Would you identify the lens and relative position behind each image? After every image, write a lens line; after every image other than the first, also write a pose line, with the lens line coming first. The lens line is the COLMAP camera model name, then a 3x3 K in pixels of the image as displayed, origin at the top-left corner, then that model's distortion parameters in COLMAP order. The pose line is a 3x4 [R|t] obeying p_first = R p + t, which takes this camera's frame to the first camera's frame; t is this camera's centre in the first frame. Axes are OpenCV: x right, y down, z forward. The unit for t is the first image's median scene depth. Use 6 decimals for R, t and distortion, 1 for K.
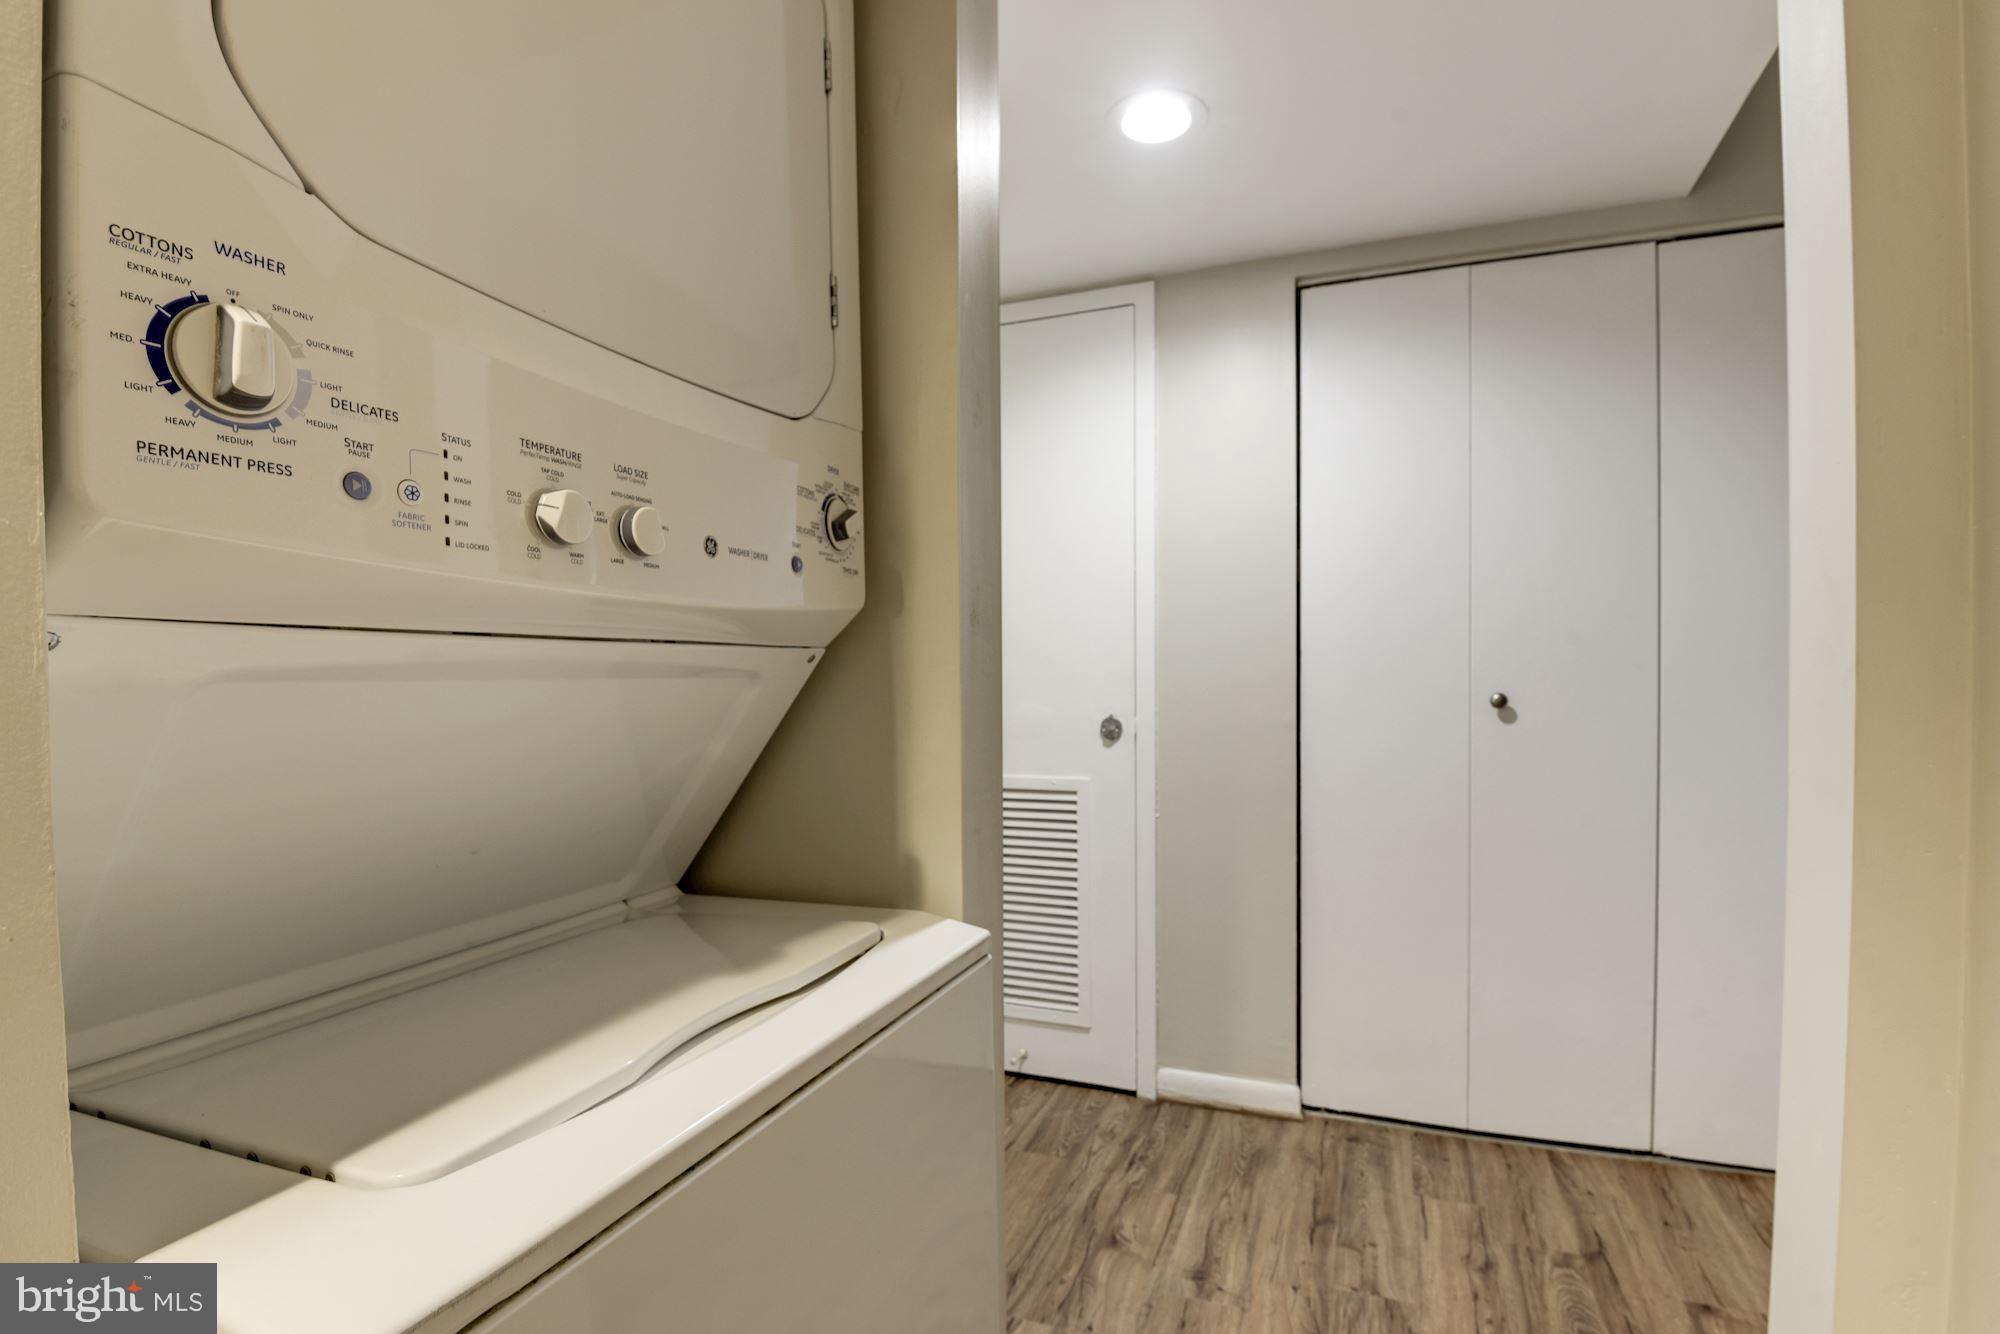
lens RADIAL K [[938.4, 0, 1019.6], [0, 938.4, 685.2], [0, 0, 1]] dist [0.014657, -0.012281]
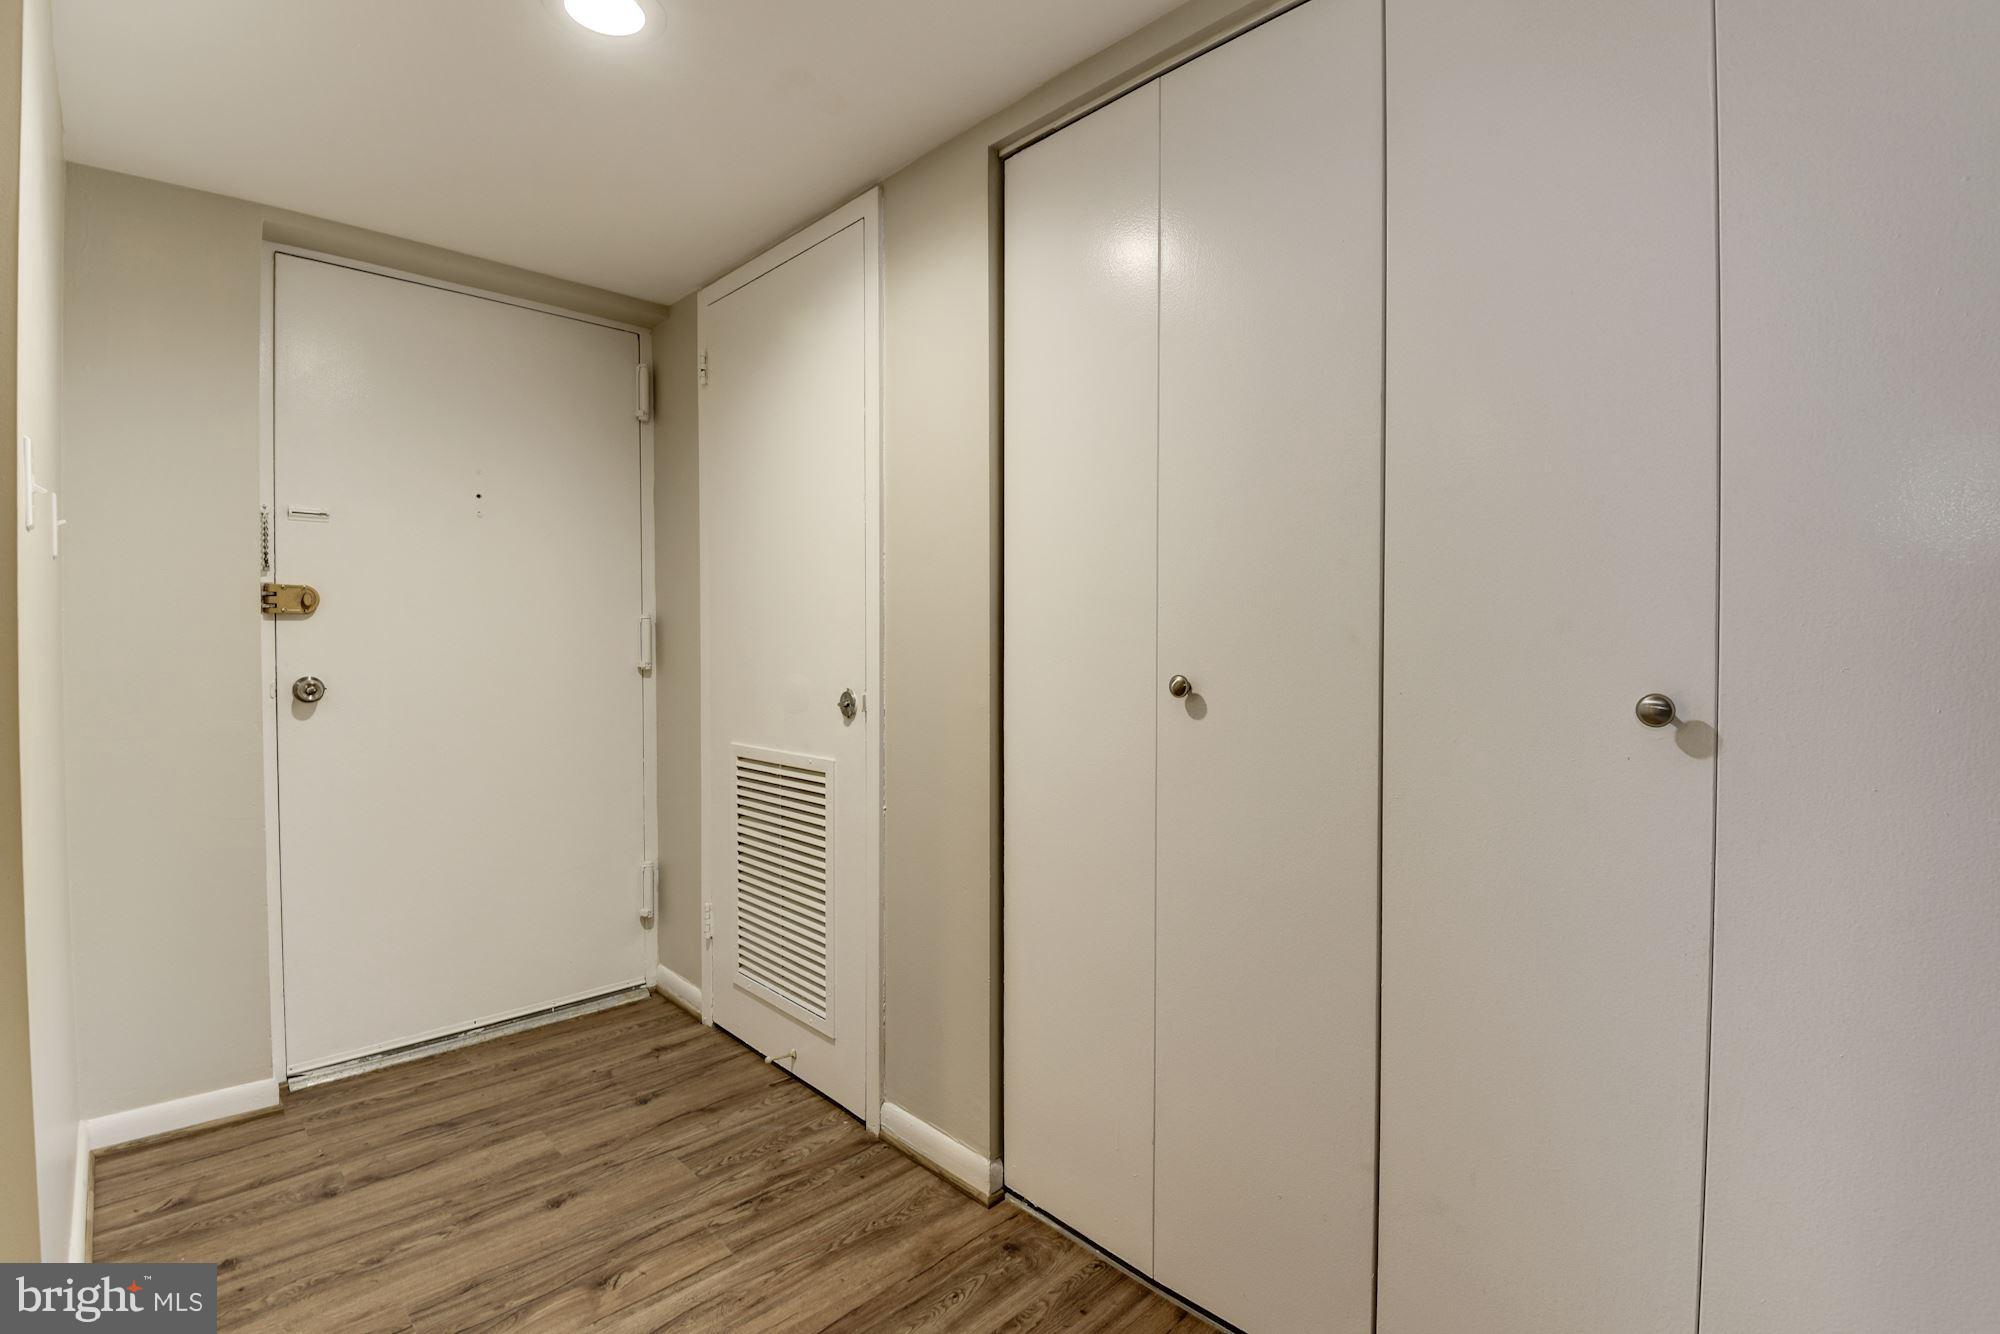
lens RADIAL K [[938.4, 0, 984.6], [0, 938.4, 643.3], [0, 0, 1]] dist [0.014657, -0.012281]
pose [[0.898066, 0.006021, -0.439819, 0.664151], [-0.004952, 0.999981, 0.003578, -0.016290], [0.439833, -0.001035, 0.898079, 0.292739]]
